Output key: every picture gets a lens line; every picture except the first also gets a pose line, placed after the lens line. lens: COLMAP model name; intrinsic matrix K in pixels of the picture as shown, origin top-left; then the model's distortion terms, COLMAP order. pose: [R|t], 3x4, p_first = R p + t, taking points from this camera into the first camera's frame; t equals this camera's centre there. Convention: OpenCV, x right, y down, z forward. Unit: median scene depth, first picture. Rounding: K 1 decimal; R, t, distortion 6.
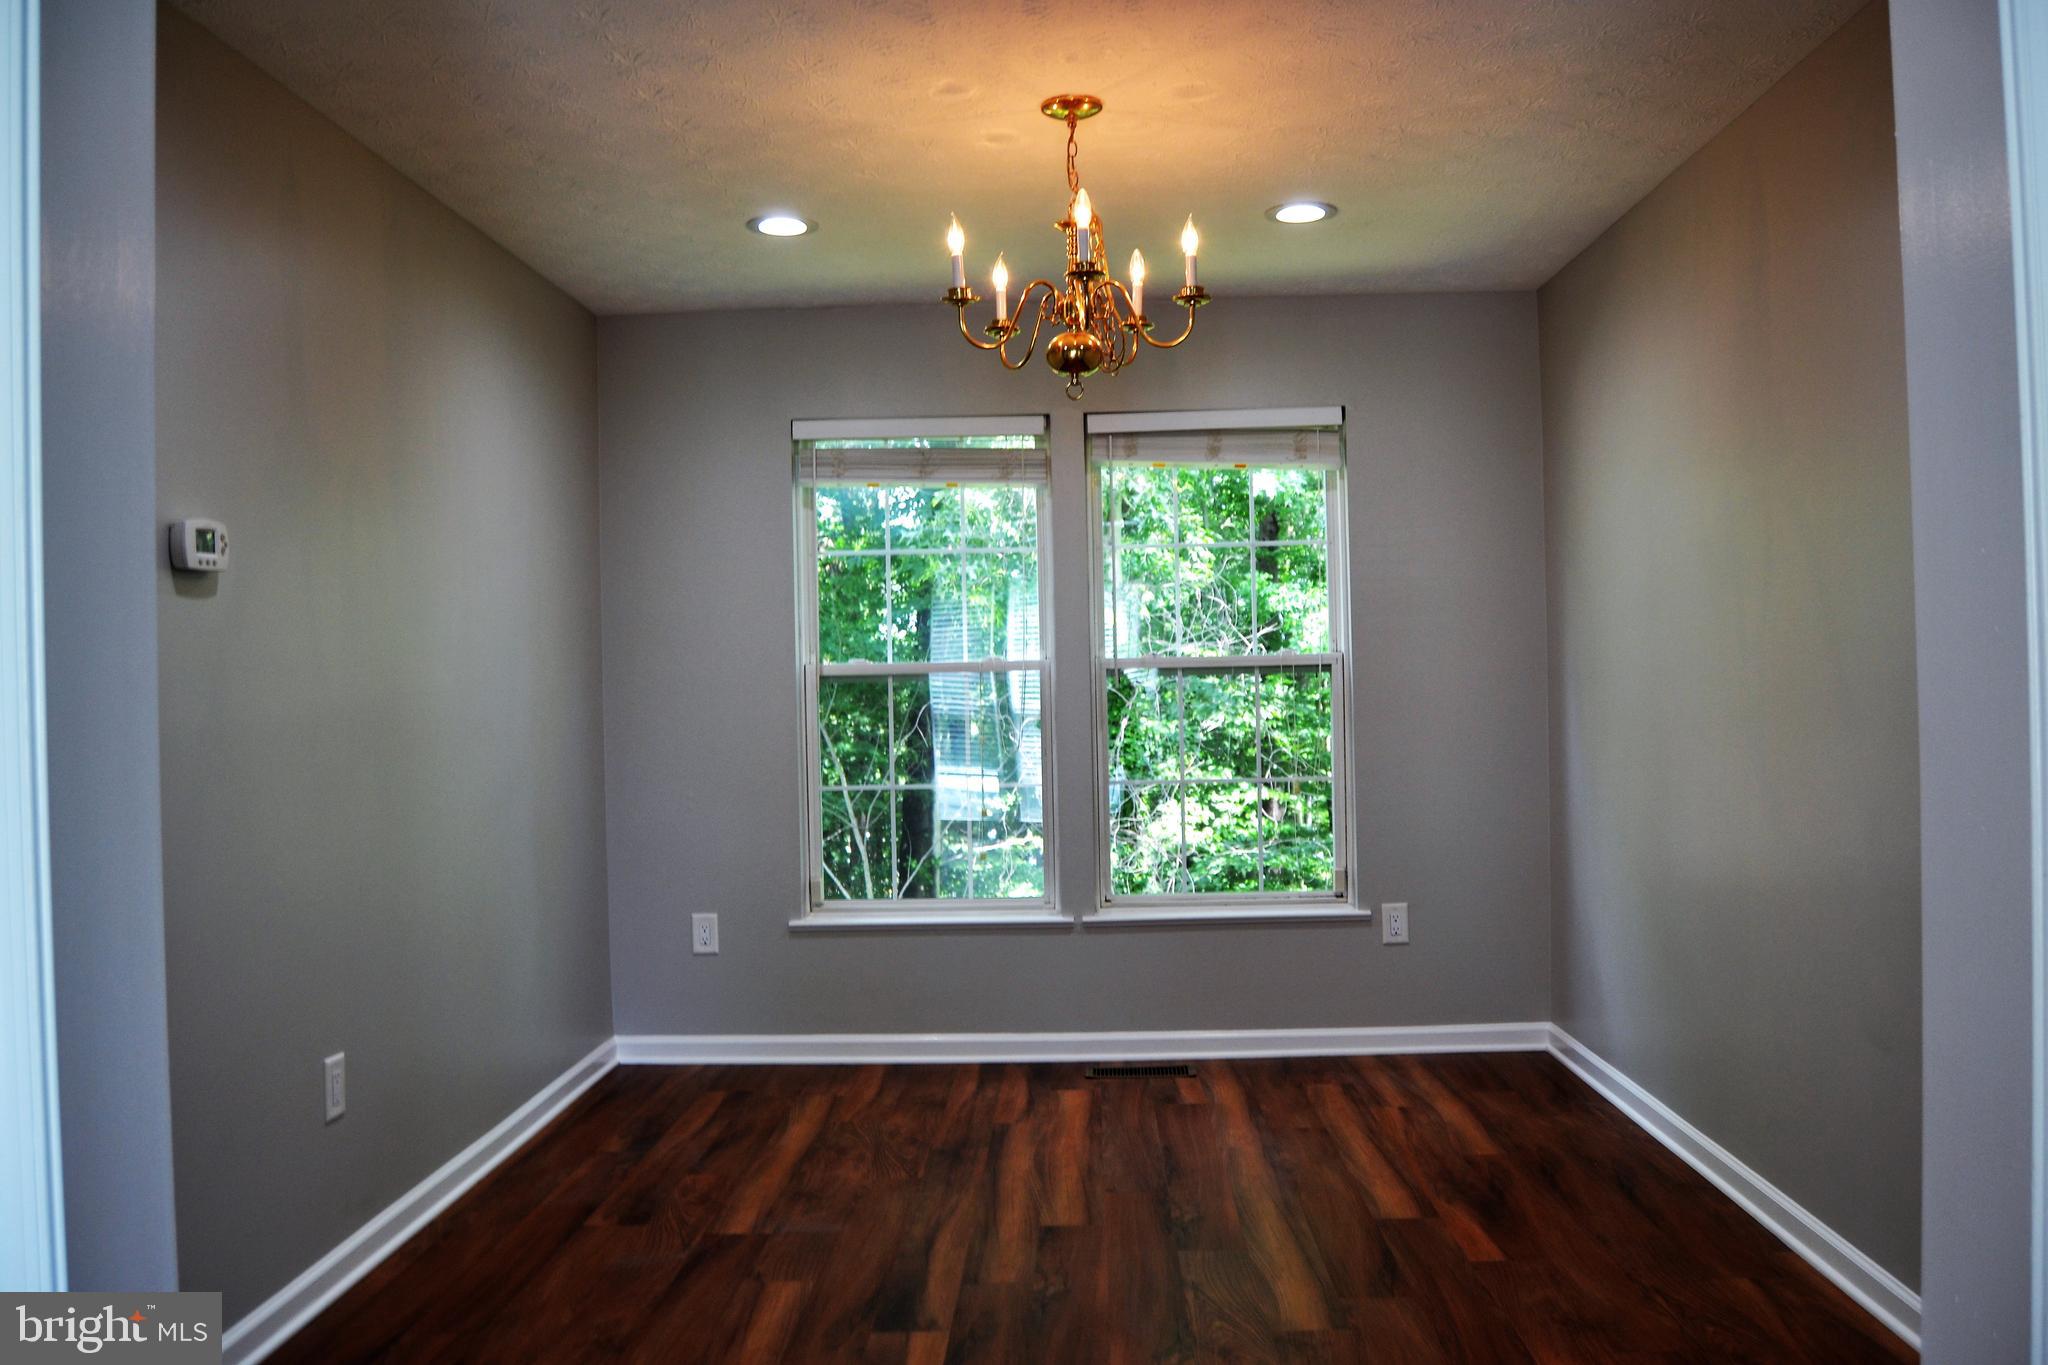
lens RADIAL K [[1646.2, 0, 1024.0], [0, 1646.2, 682.5], [0, 0, 1]] dist [-0.062413, 0.007221]
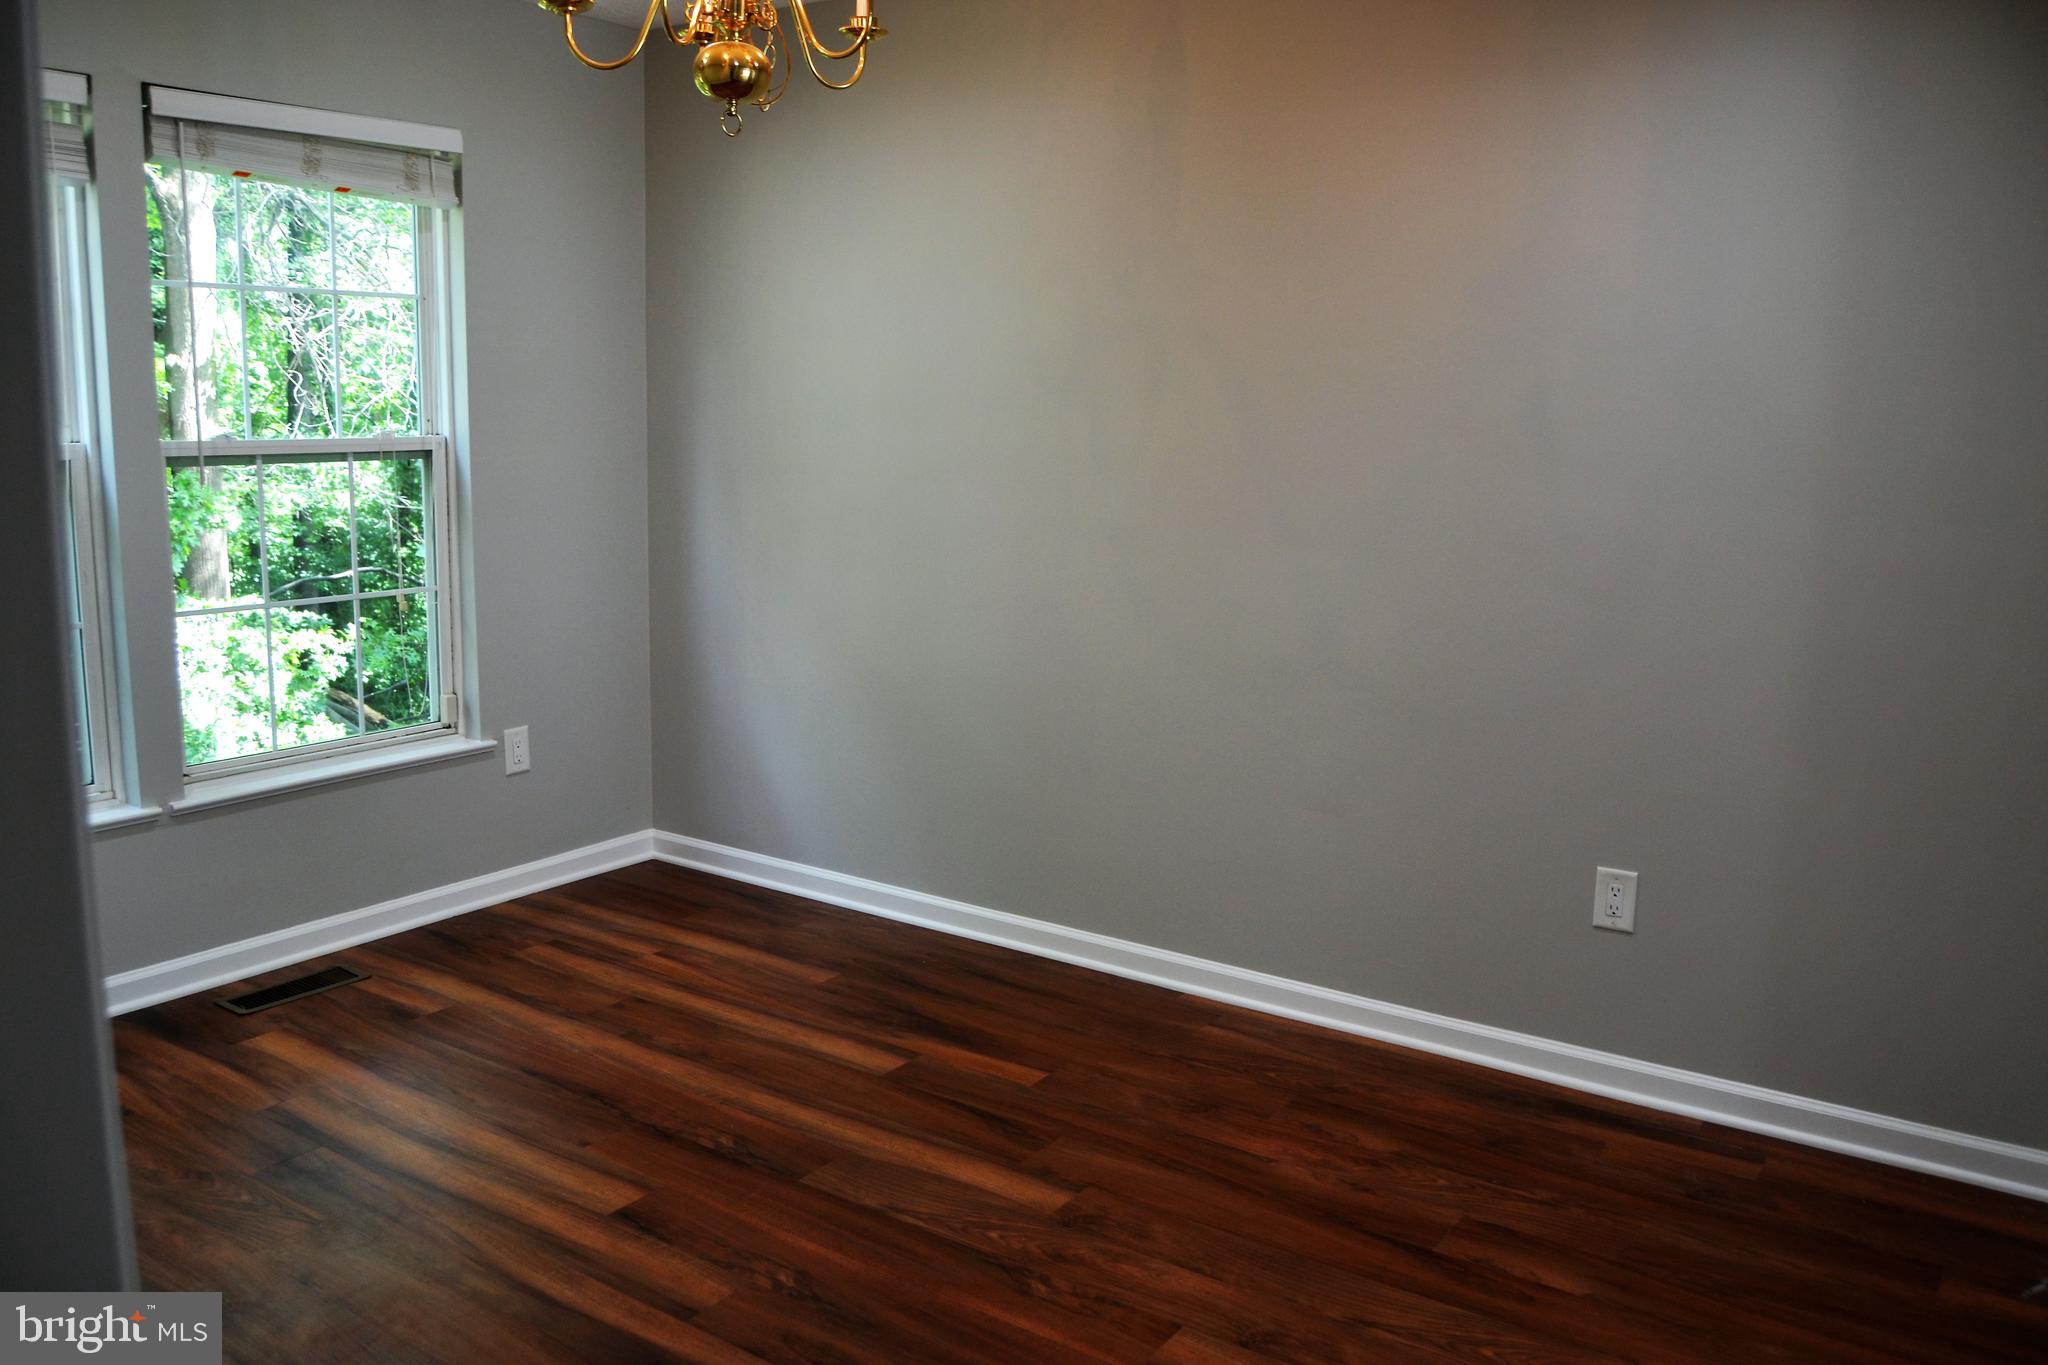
lens RADIAL K [[1646.2, 0, 1024.0], [0, 1646.2, 682.5], [0, 0, 1]] dist [-0.062413, 0.007221]
pose [[0.537784, -0.114329, 0.835295, -0.427927], [-0.029395, 0.987617, 0.154103, -0.037822], [-0.842570, -0.107428, 0.527764, 0.382404]]
